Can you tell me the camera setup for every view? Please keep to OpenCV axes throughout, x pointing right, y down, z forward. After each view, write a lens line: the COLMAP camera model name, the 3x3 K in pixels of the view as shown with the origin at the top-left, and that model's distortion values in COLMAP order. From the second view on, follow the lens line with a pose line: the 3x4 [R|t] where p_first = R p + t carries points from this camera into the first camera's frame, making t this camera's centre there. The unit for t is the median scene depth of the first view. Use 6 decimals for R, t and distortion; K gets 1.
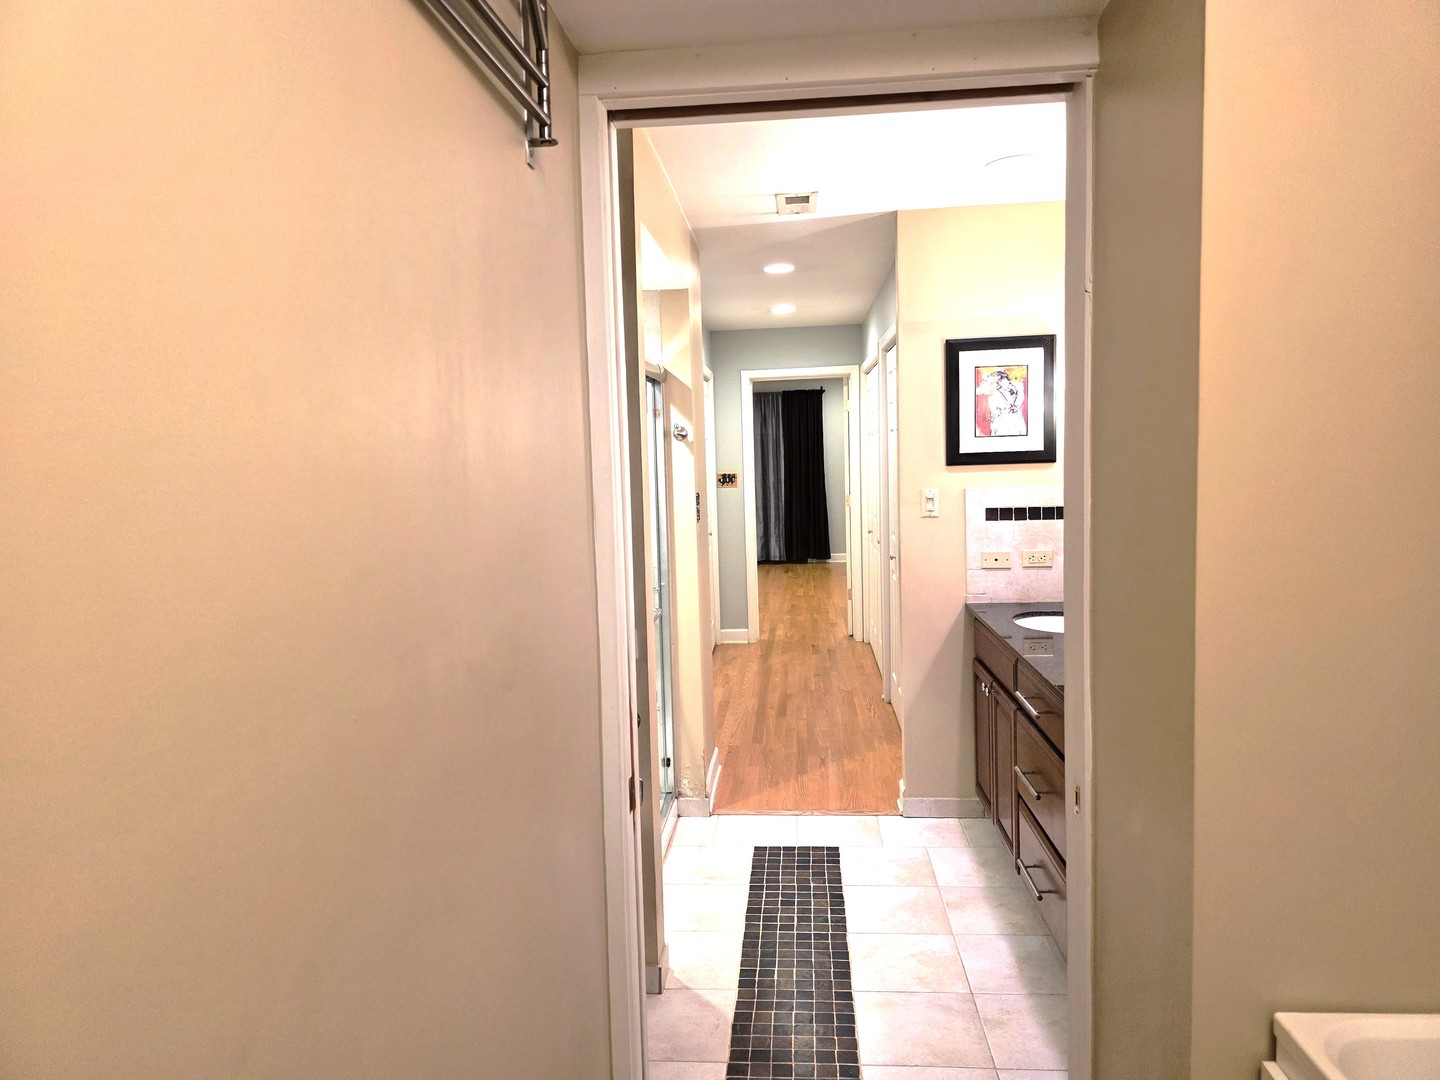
lens RADIAL K [[957.8, 0, 725.3], [0, 957.8, 523.8], [0, 0, 1]] dist [0.086699, -0.104559]
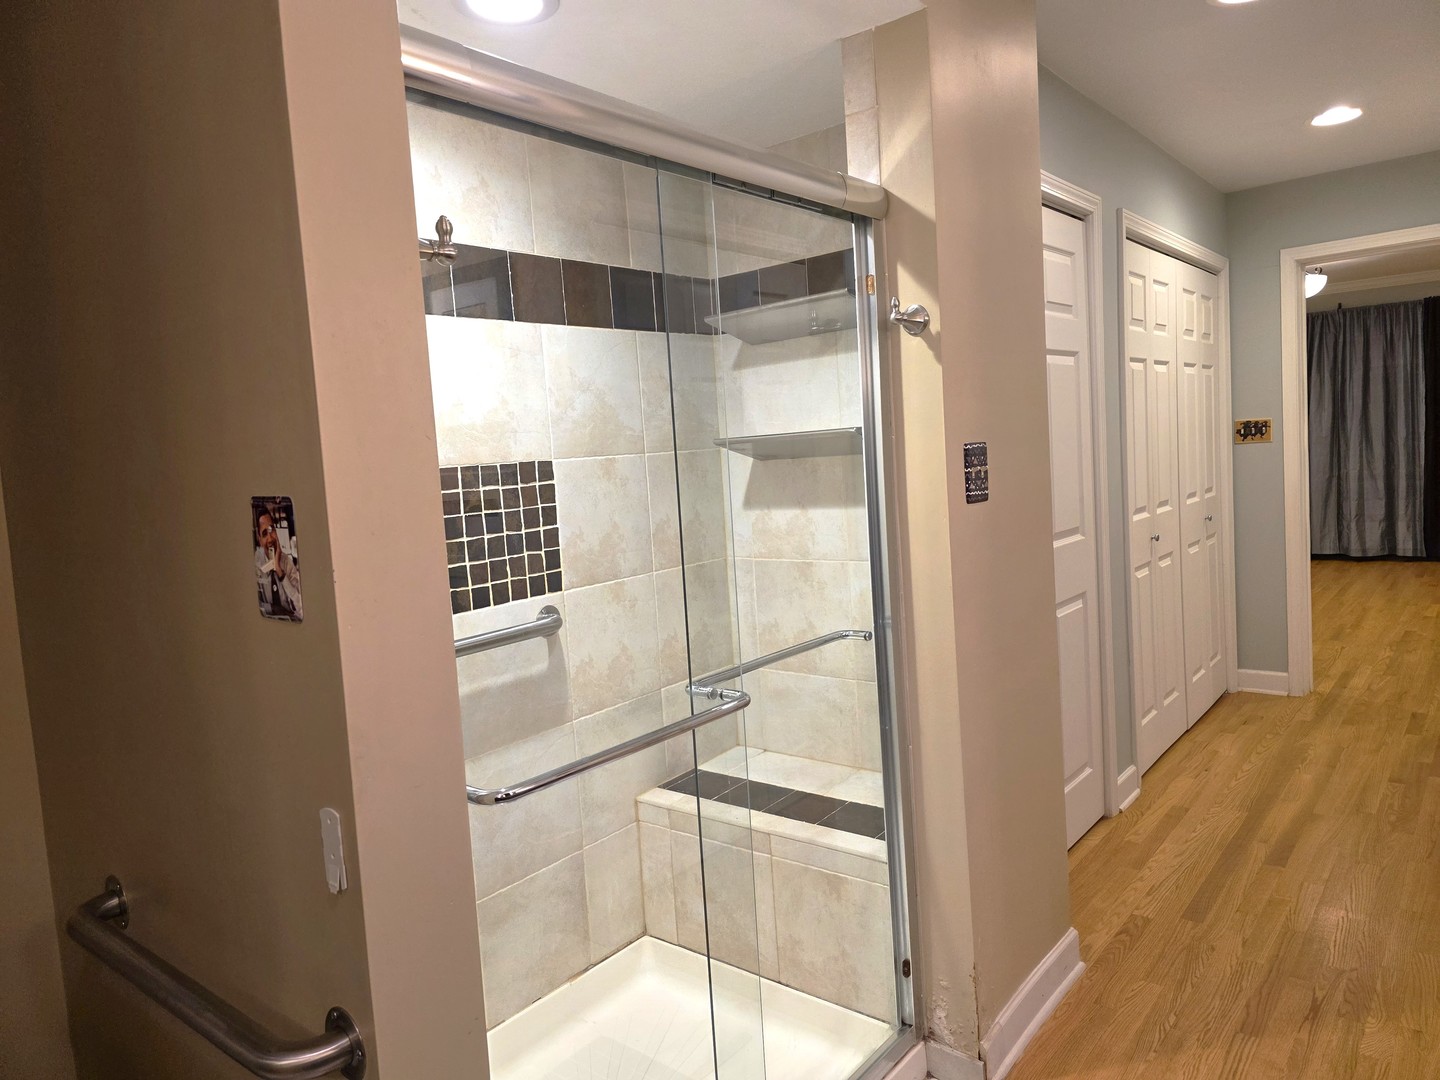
lens RADIAL K [[972.0, 0, 714.8], [0, 972.0, 534.8], [0, 0, 1]] dist [0.087301, -0.082480]
pose [[0.823621, 0.019443, -0.566807, 0.106589], [0.000491, 0.999387, 0.034995, -0.001419], [0.567141, -0.029101, 0.823107, 0.361258]]
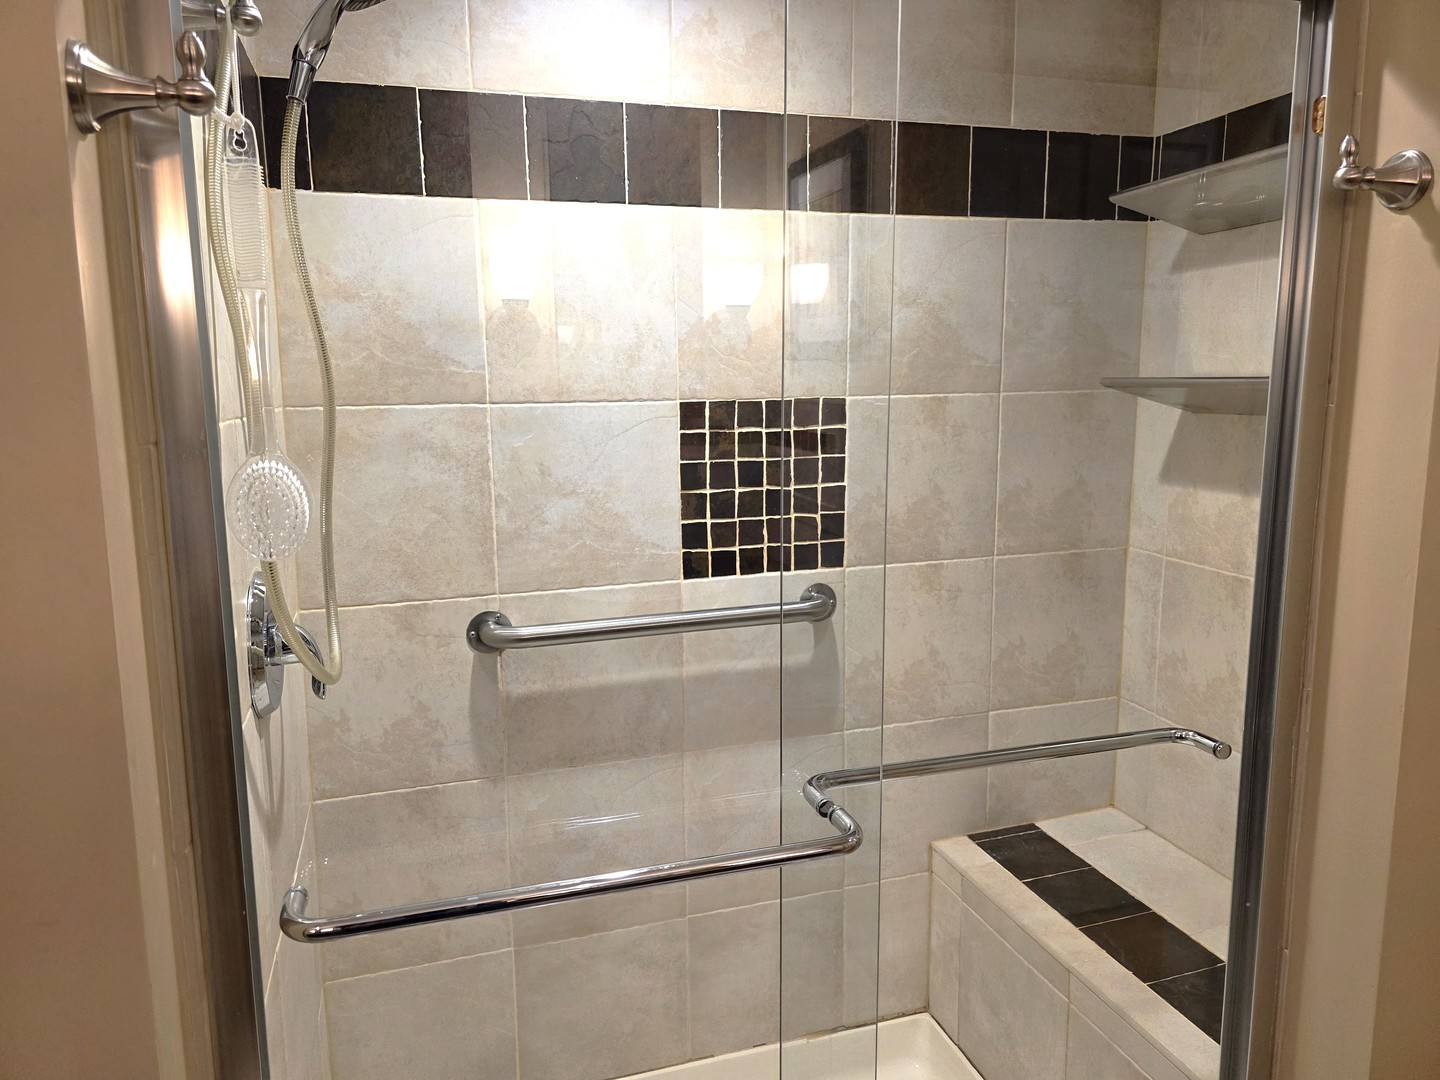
lens RADIAL K [[957.8, 0, 725.3], [0, 957.8, 523.8], [0, 0, 1]] dist [0.086699, -0.104559]
pose [[0.369623, 0.163262, -0.914726, 0.092020], [-0.072644, 0.986507, 0.146719, -0.021051], [0.926338, 0.012219, 0.376496, 0.510063]]
